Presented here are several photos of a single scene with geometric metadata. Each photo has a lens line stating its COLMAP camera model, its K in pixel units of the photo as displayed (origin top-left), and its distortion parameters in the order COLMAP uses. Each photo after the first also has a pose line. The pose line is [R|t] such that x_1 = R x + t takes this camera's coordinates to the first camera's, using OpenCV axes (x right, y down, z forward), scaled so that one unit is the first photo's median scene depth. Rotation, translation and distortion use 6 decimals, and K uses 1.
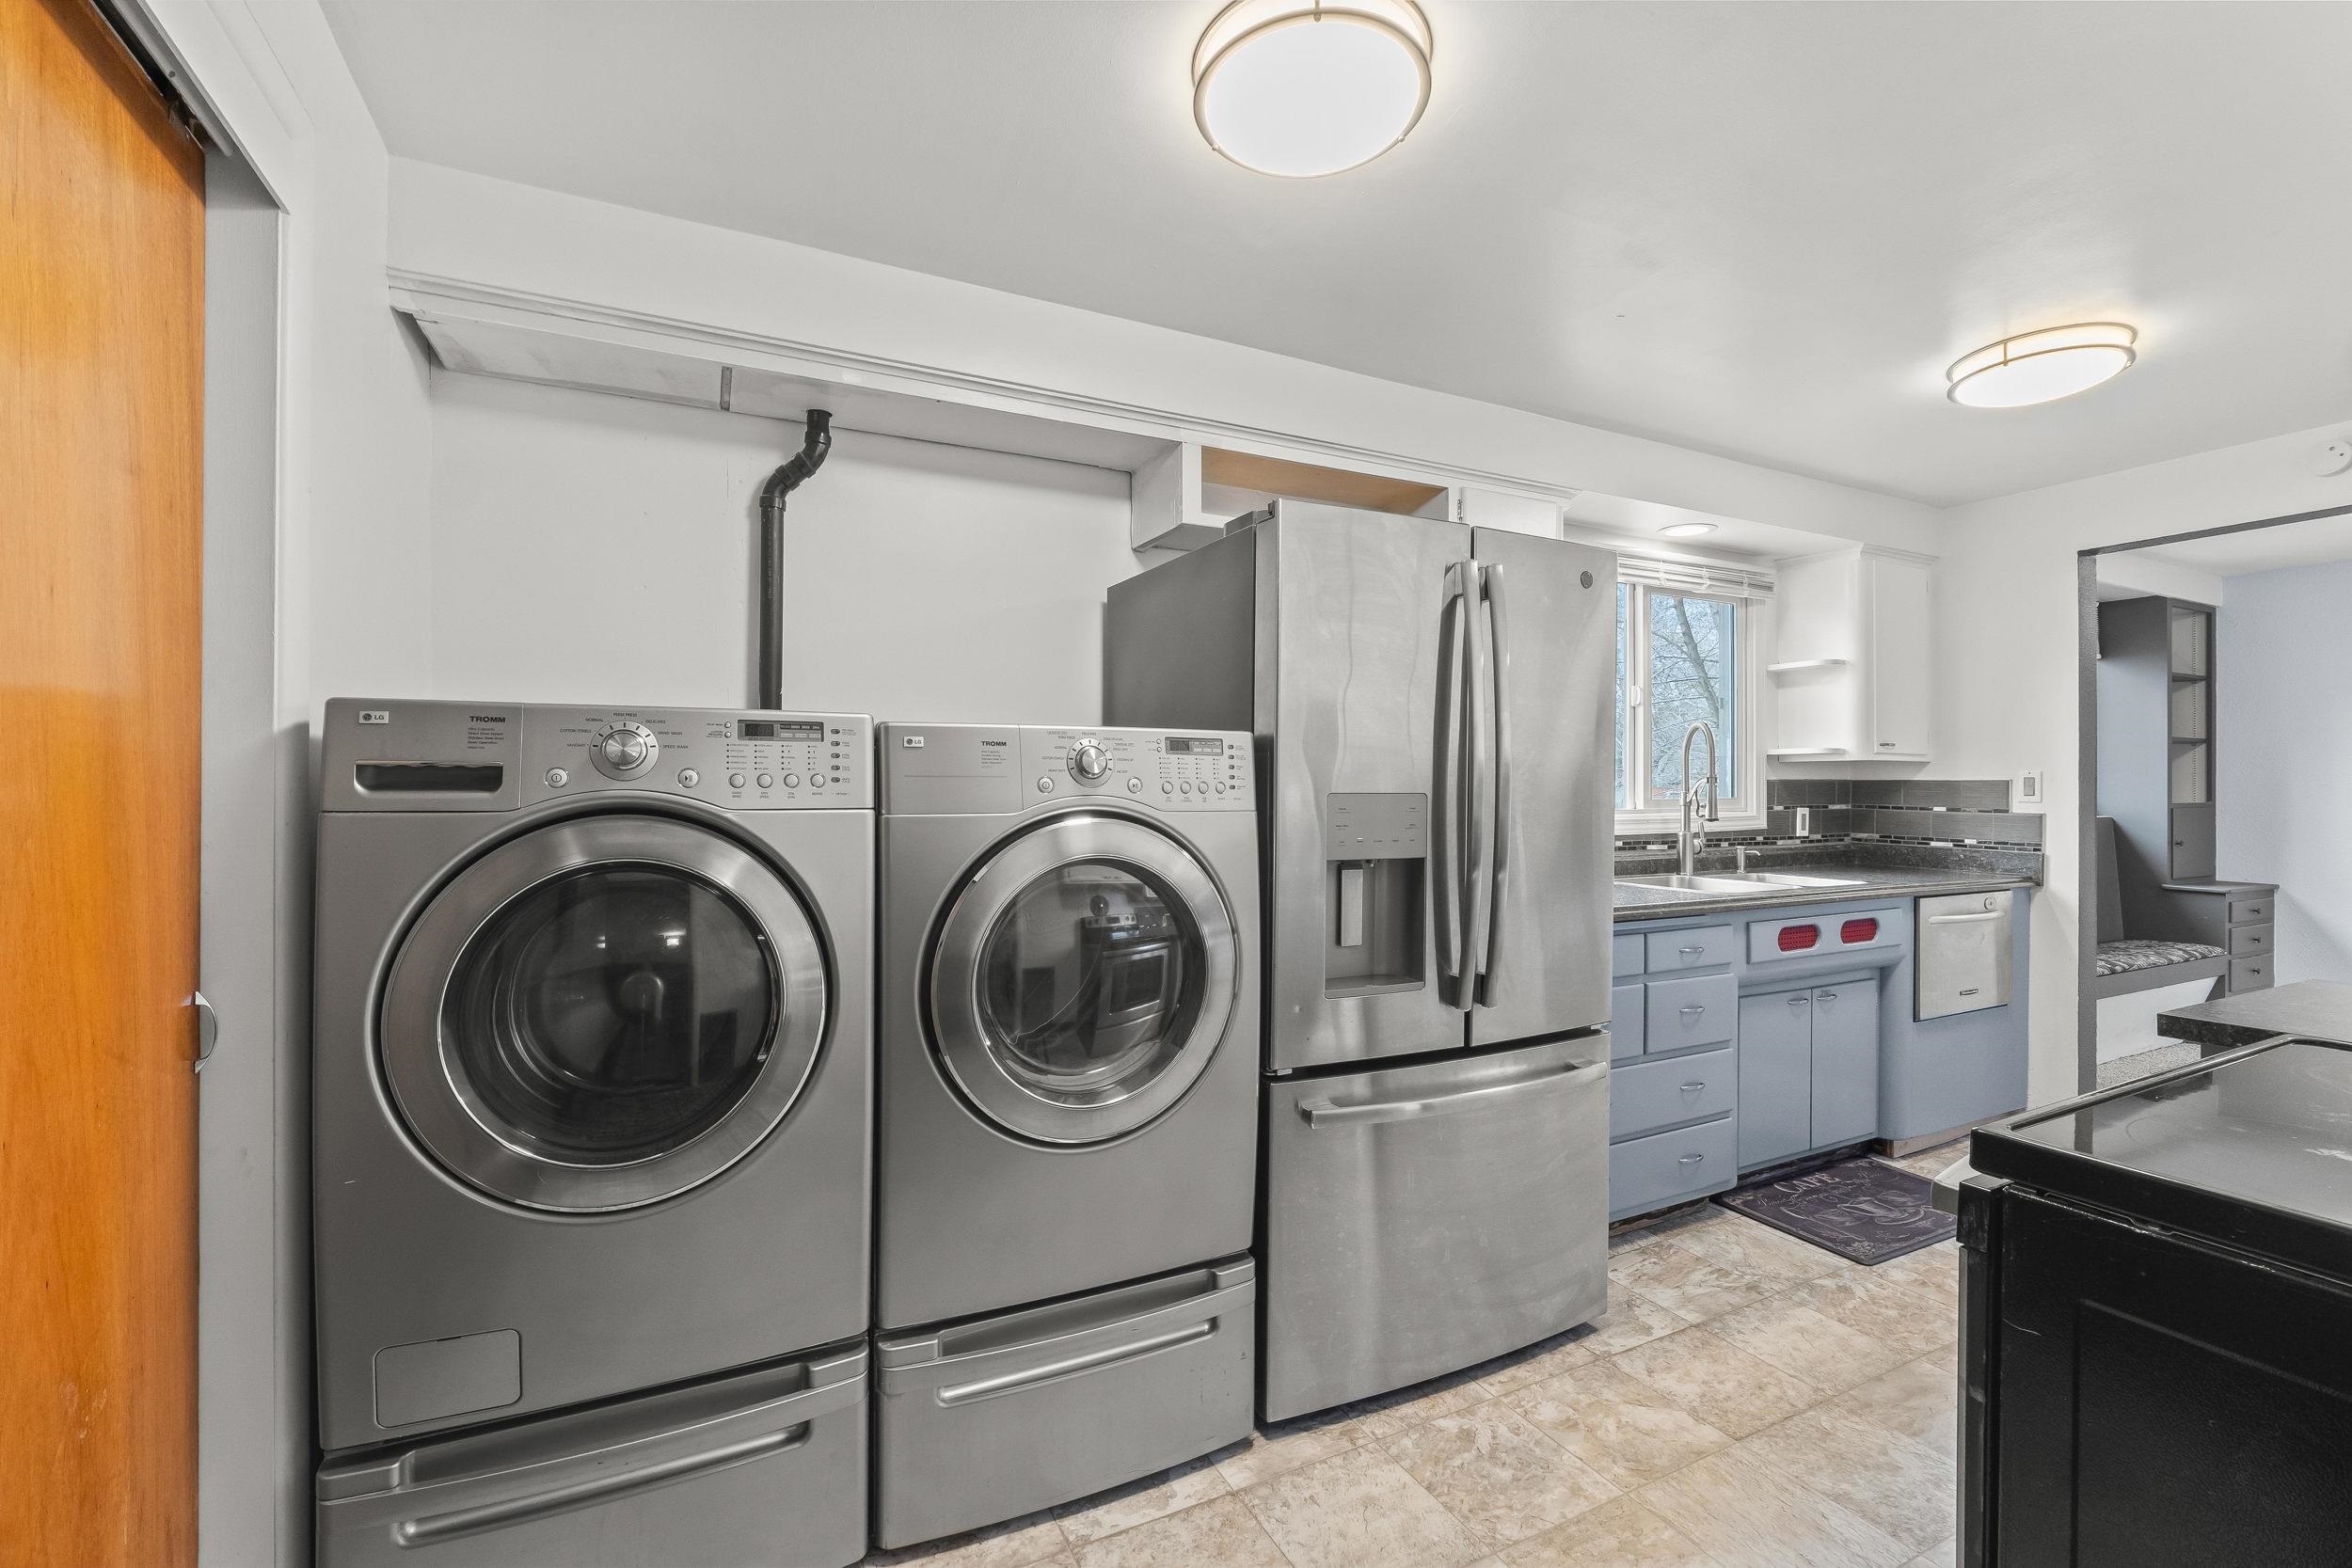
lens RADIAL K [[991.0, 0, 1161.4], [0, 991.0, 786.5], [0, 0, 1]] dist [-0.001170, -0.000402]
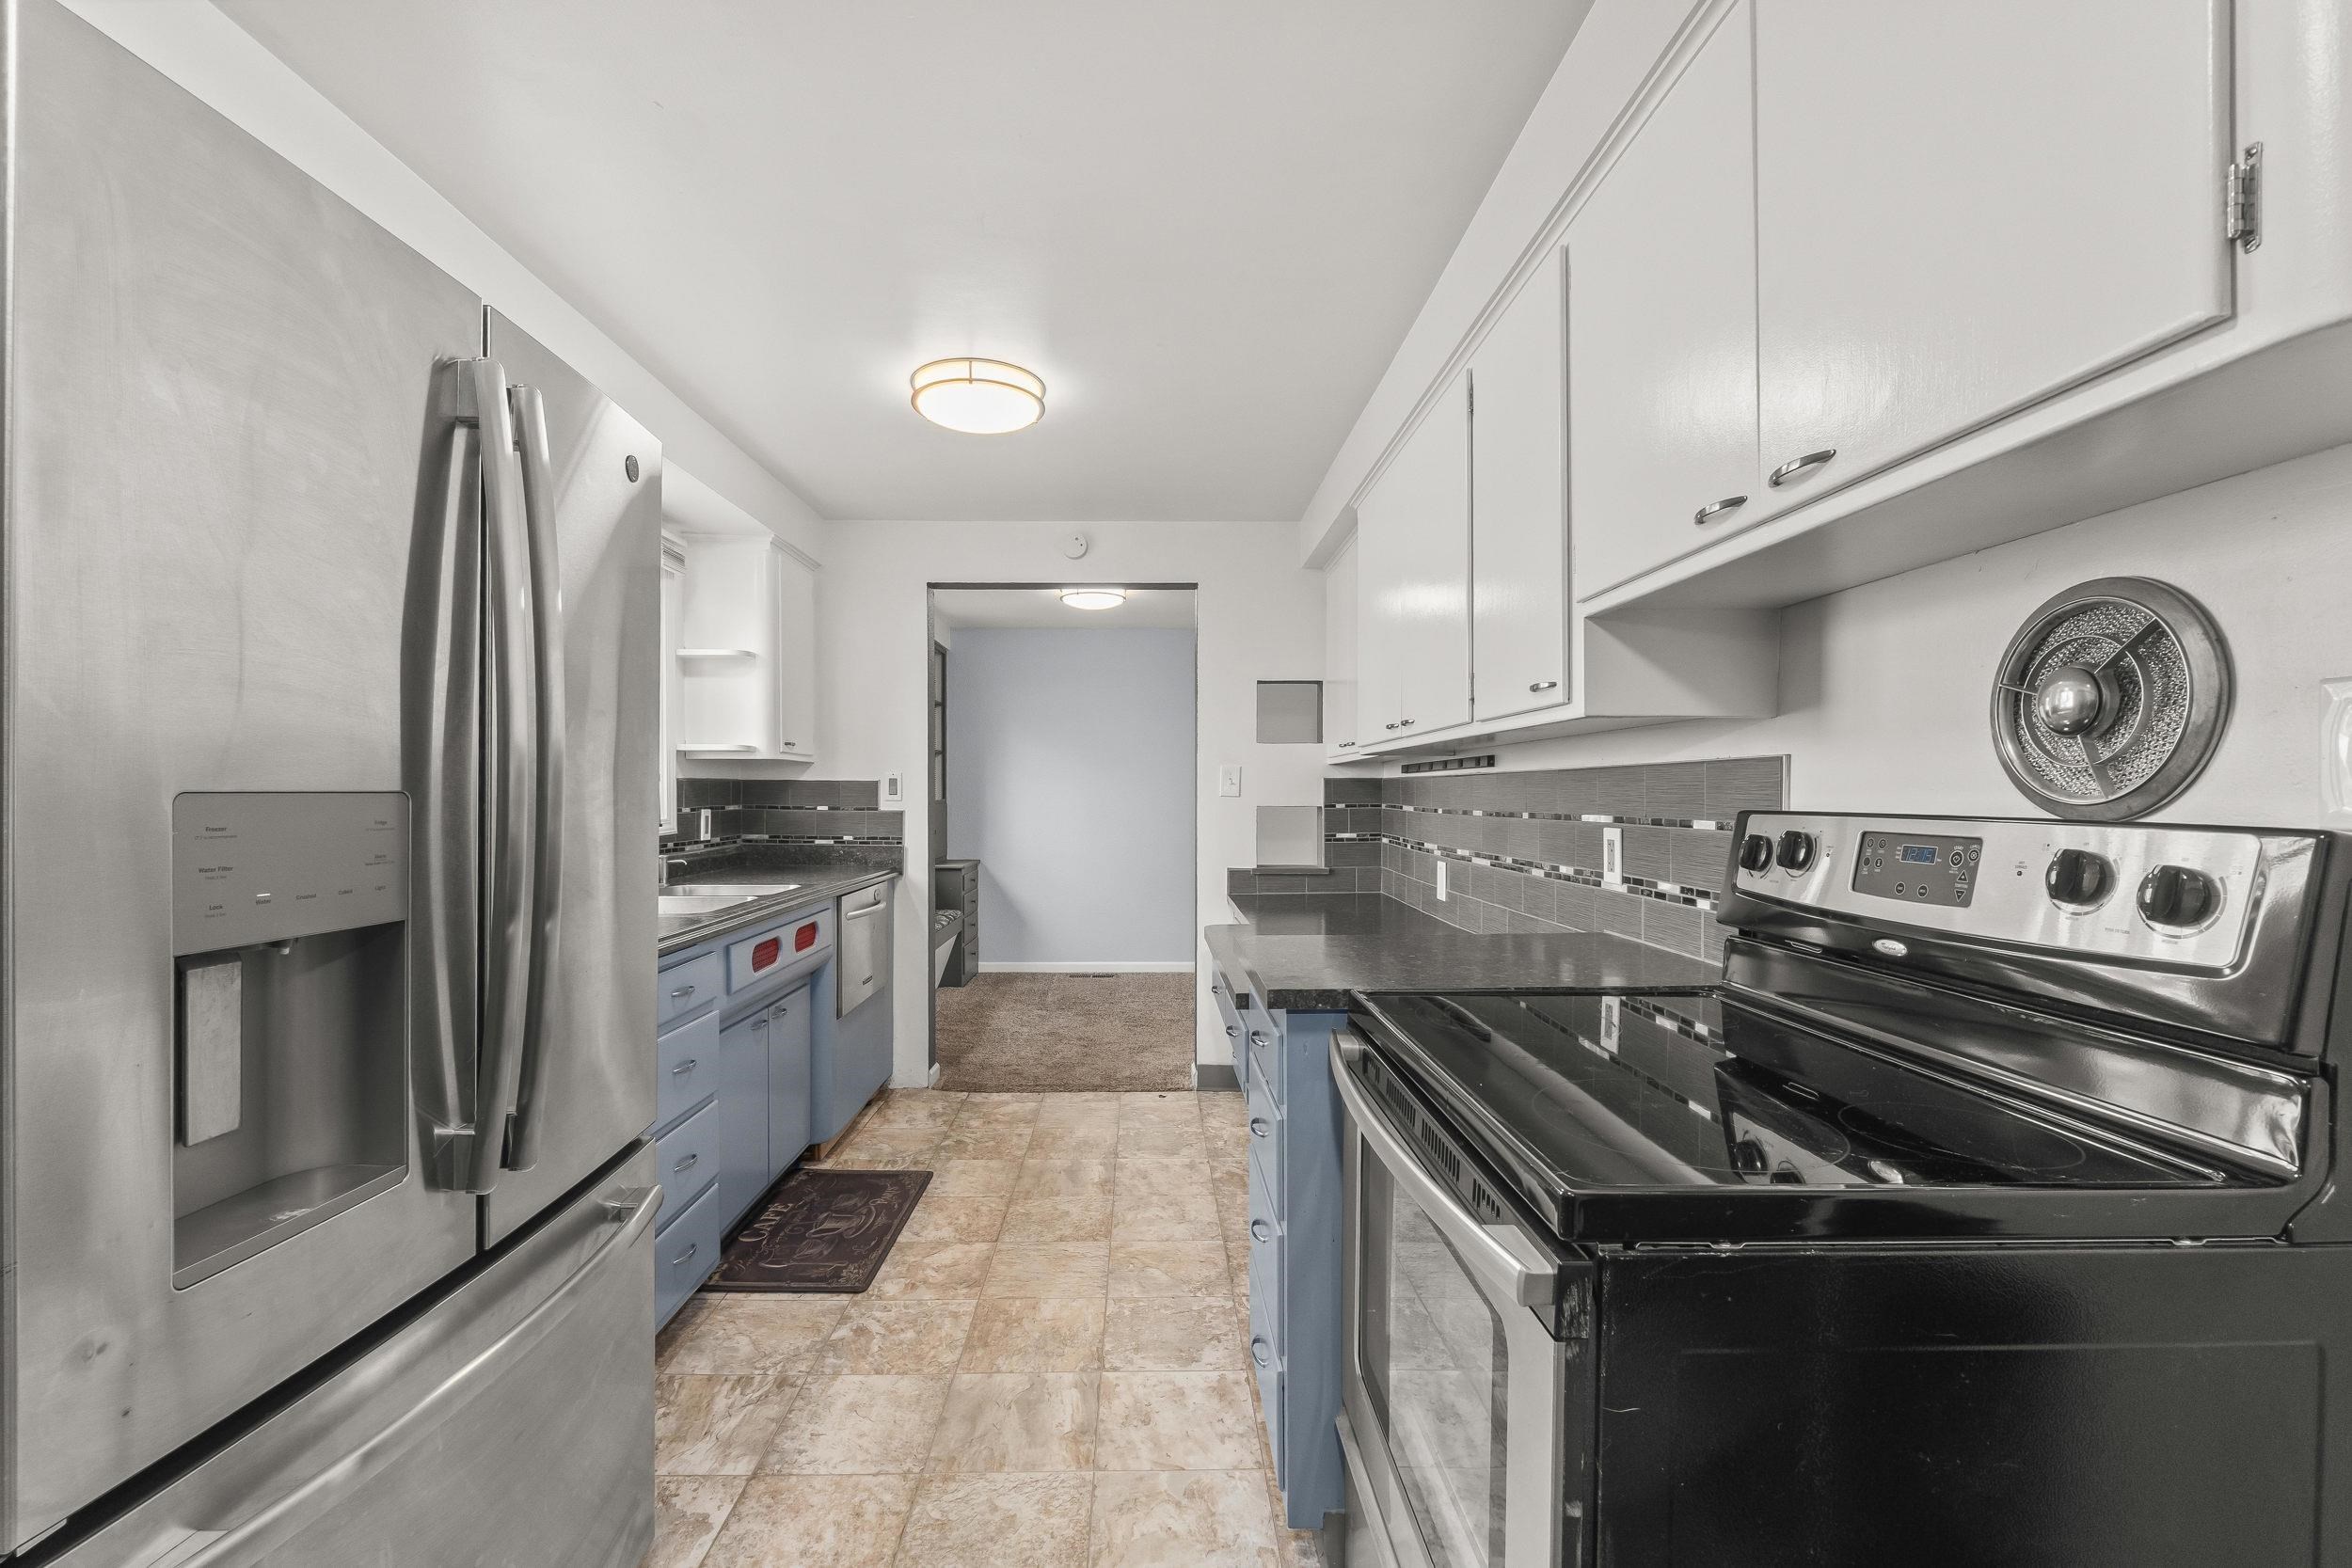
lens RADIAL K [[1003.2, 0, 1171.3], [0, 1003.2, 807.3], [0, 0, 1]] dist [-0.003691, -0.000303]
pose [[0.420546, -0.015803, 0.907134, -0.022921], [-0.001425, 0.999836, 0.018079, 0.003329], [-0.907270, -0.008896, 0.420454, 0.312382]]
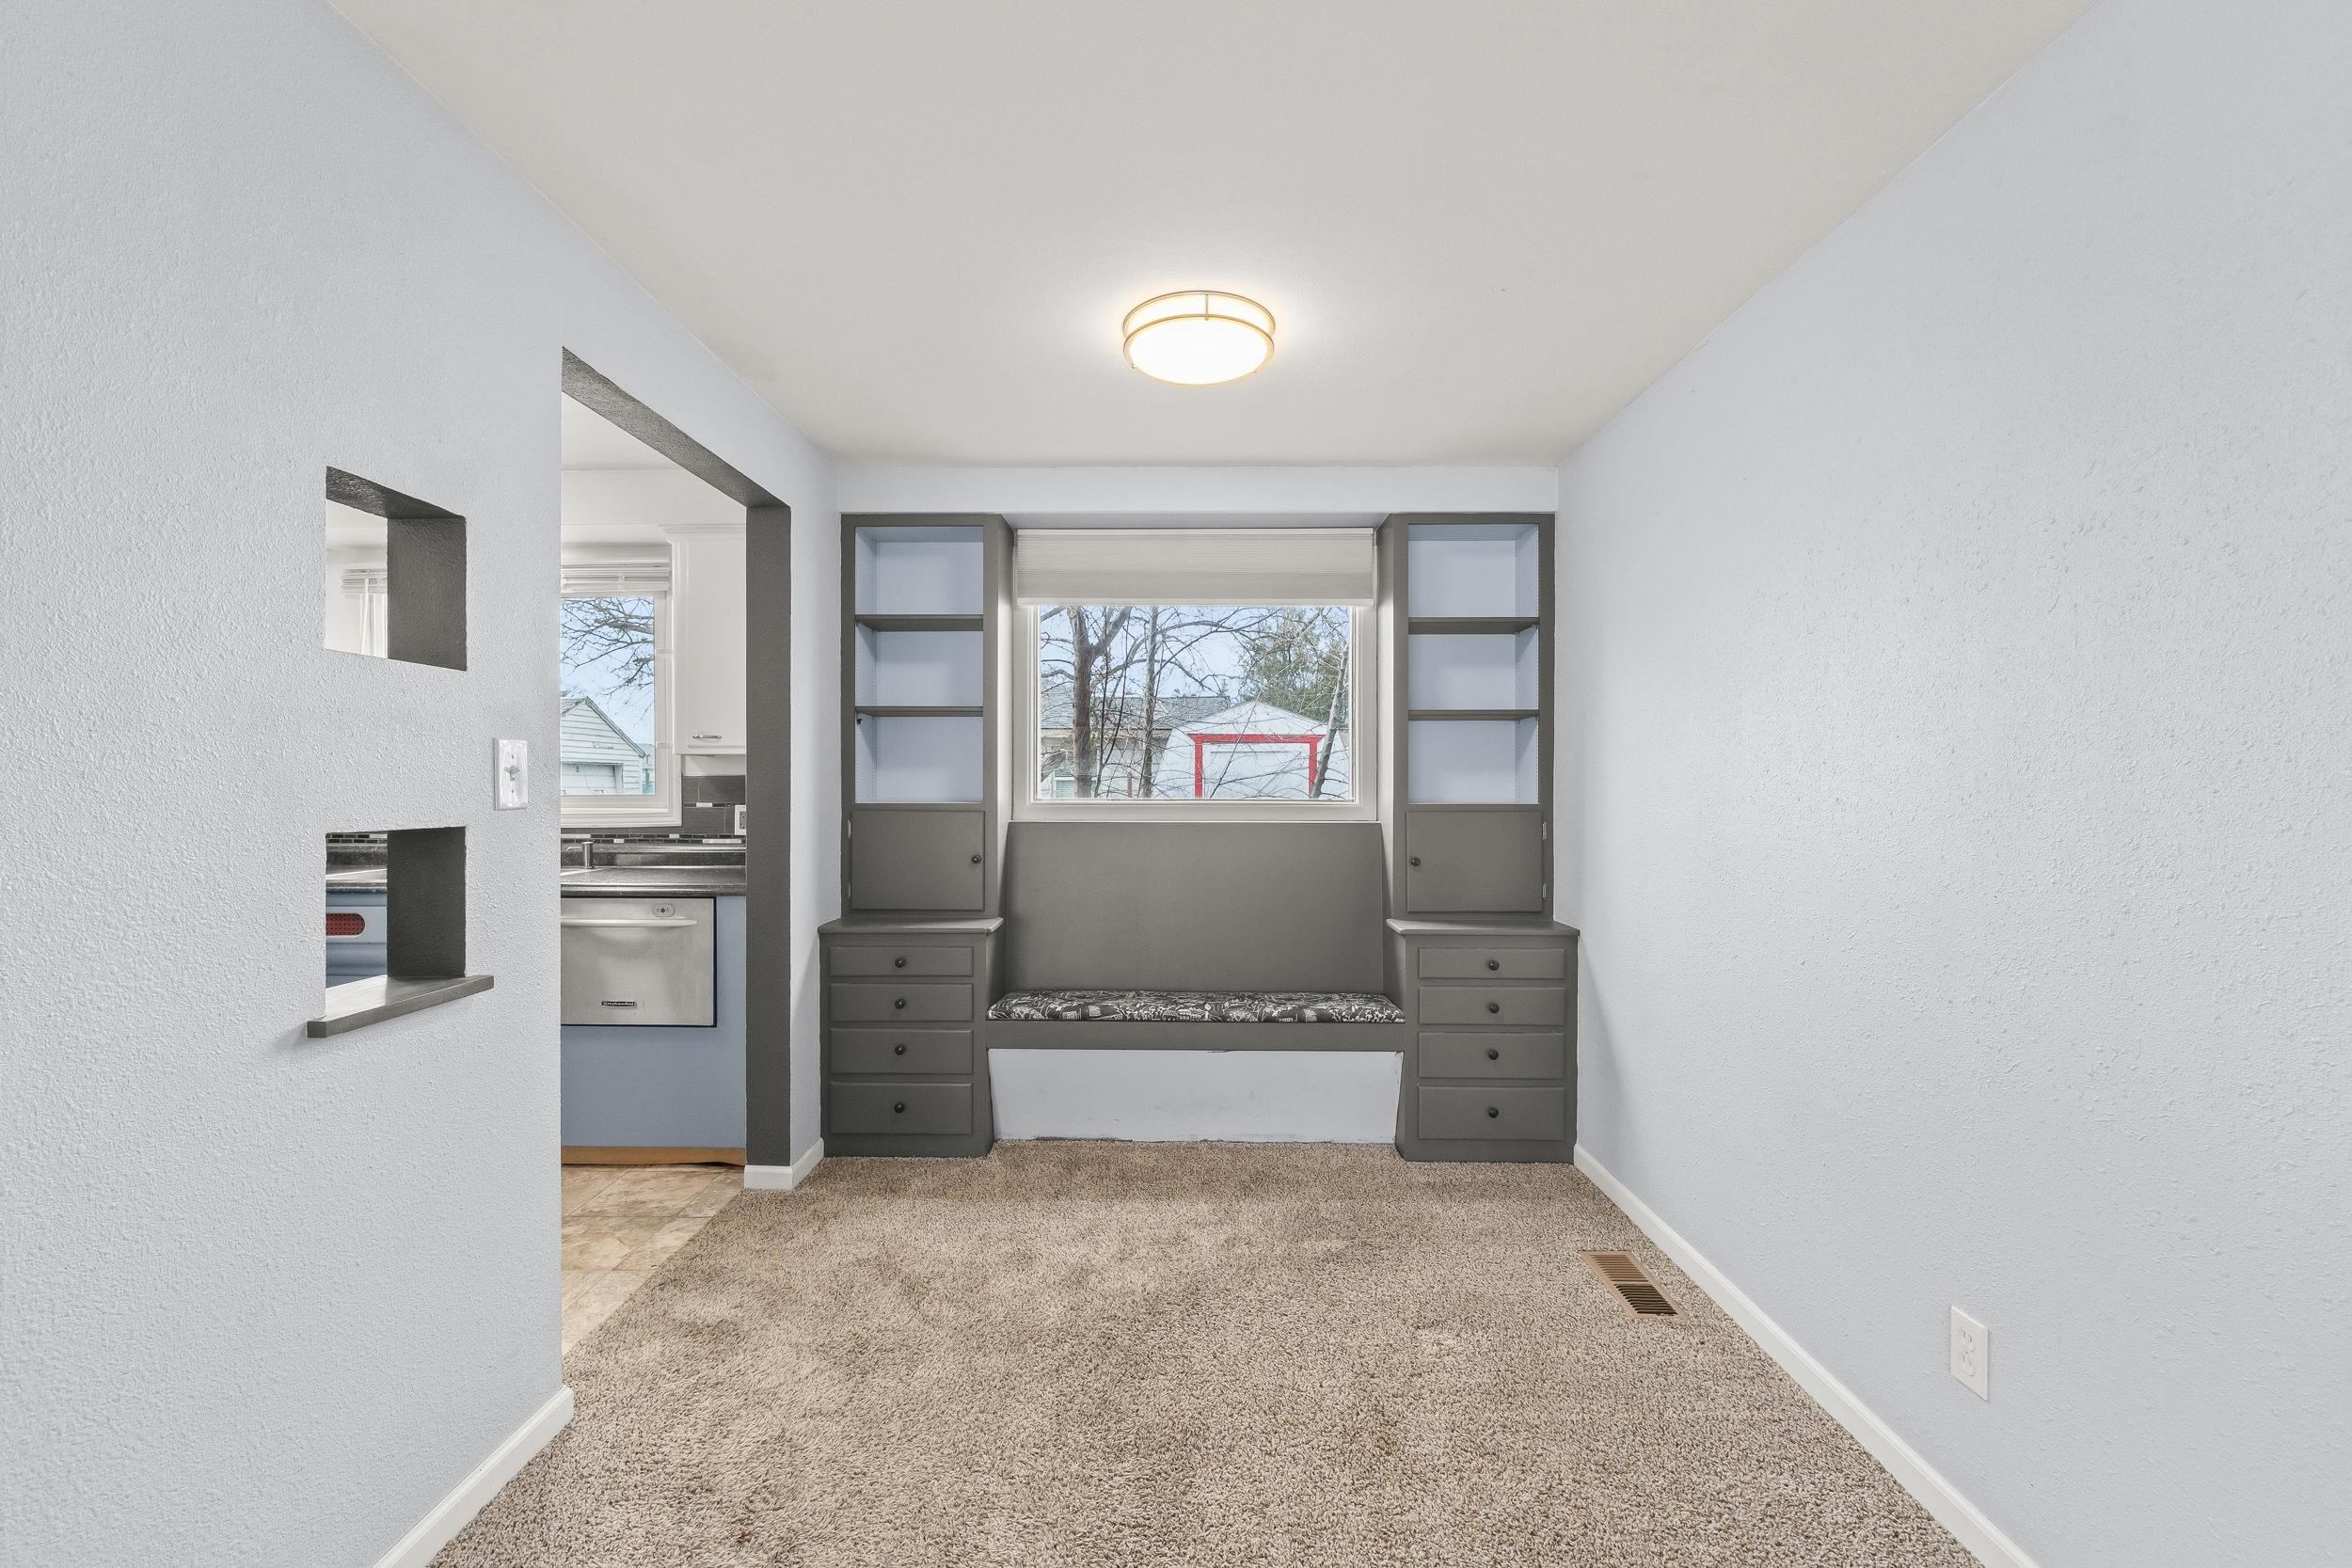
lens RADIAL K [[991.0, 0, 1161.4], [0, 991.0, 786.5], [0, 0, 1]] dist [-0.001170, -0.000402]
pose [[0.882592, -0.002696, -0.470132, 2.090392], [0.001529, 0.999995, -0.002864, 0.010412], [0.470137, 0.001809, 0.882592, 0.515207]]
